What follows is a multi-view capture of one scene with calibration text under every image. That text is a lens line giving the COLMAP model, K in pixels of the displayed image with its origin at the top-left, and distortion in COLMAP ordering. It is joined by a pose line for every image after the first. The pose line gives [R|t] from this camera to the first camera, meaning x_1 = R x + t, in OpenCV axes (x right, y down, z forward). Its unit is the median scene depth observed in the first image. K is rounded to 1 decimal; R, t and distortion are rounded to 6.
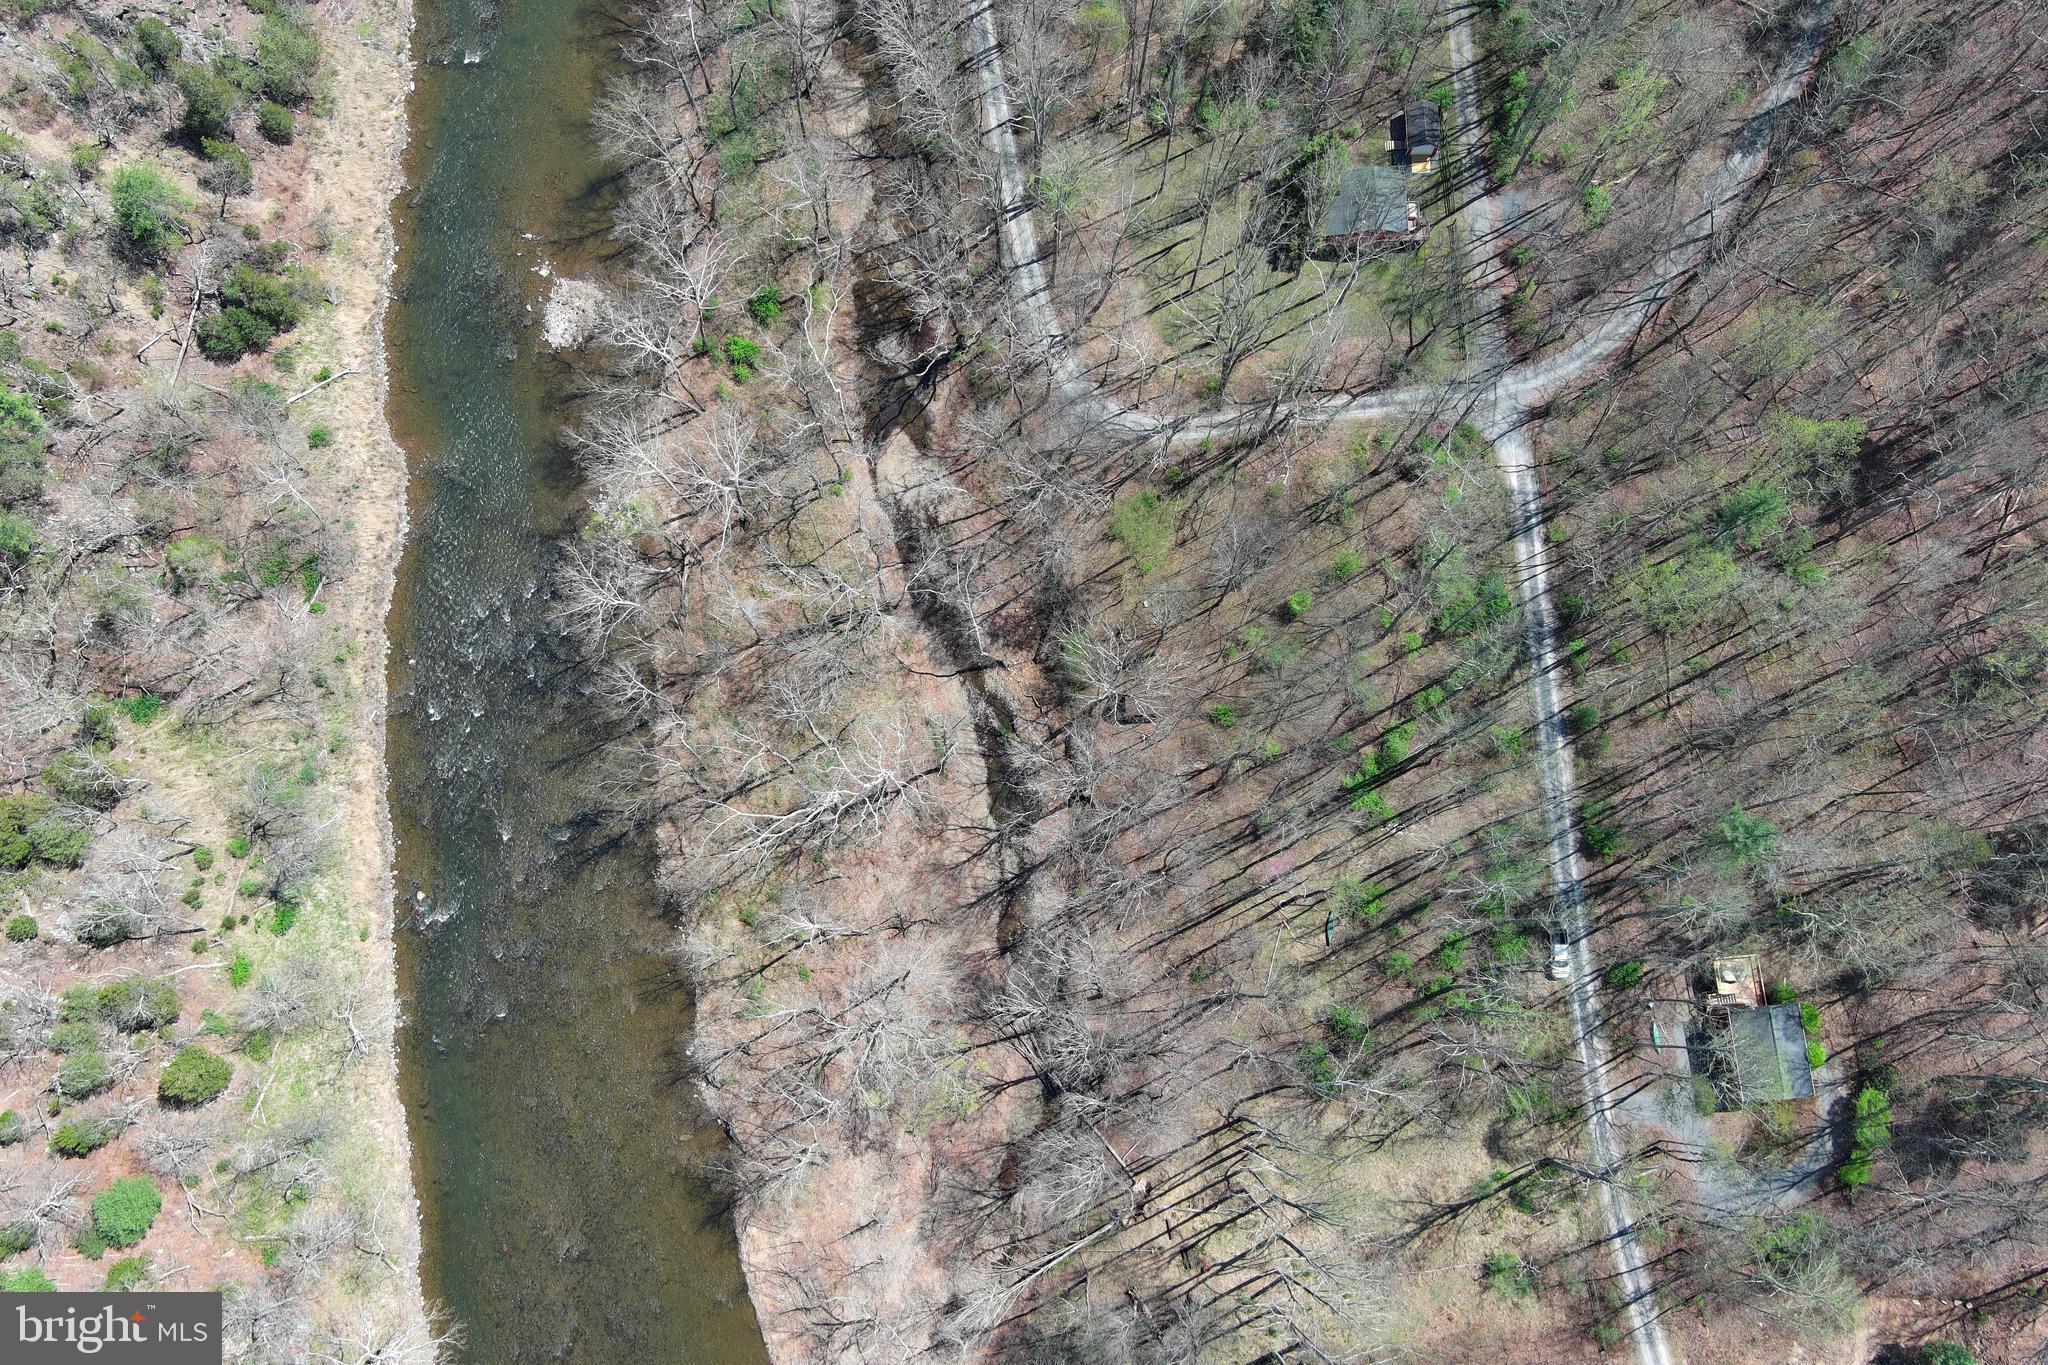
lens RADIAL K [[1582.1, 0, 1020.3], [0, 1582.1, 690.0], [0, 0, 1]] dist [0.022373, -0.016105]
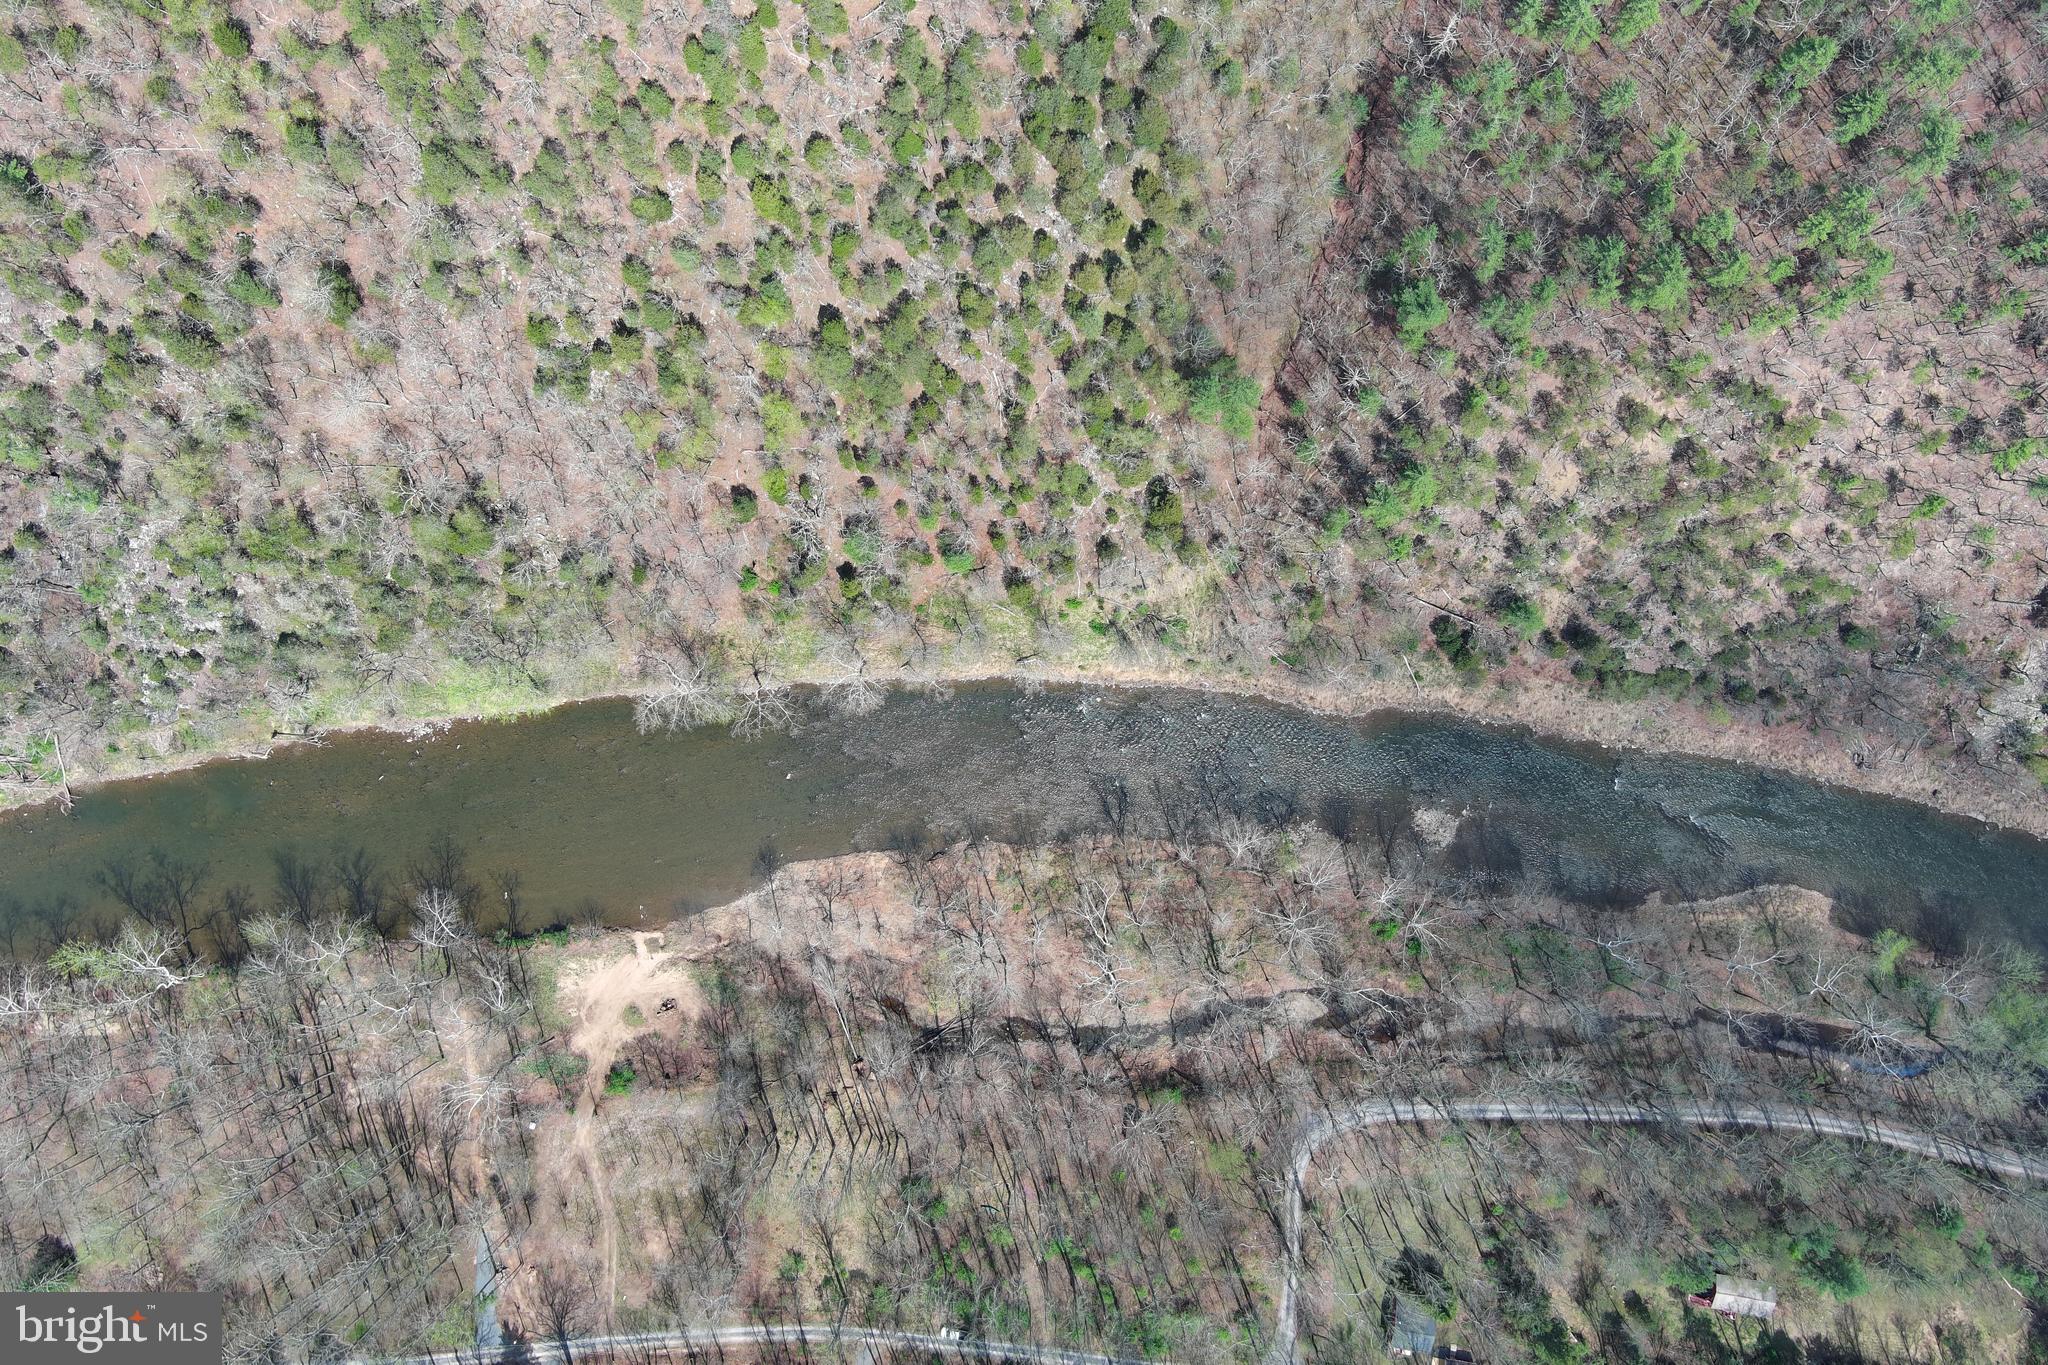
lens RADIAL K [[1580.0, 0, 1020.8], [0, 1580.0, 689.4], [0, 0, 1]] dist [0.042303, -0.060960]
pose [[-0.175252, 0.984421, -0.014192, -0.350304], [-0.966990, -0.169405, 0.190346, -0.120775], [0.184976, 0.047082, 0.981614, -0.749377]]
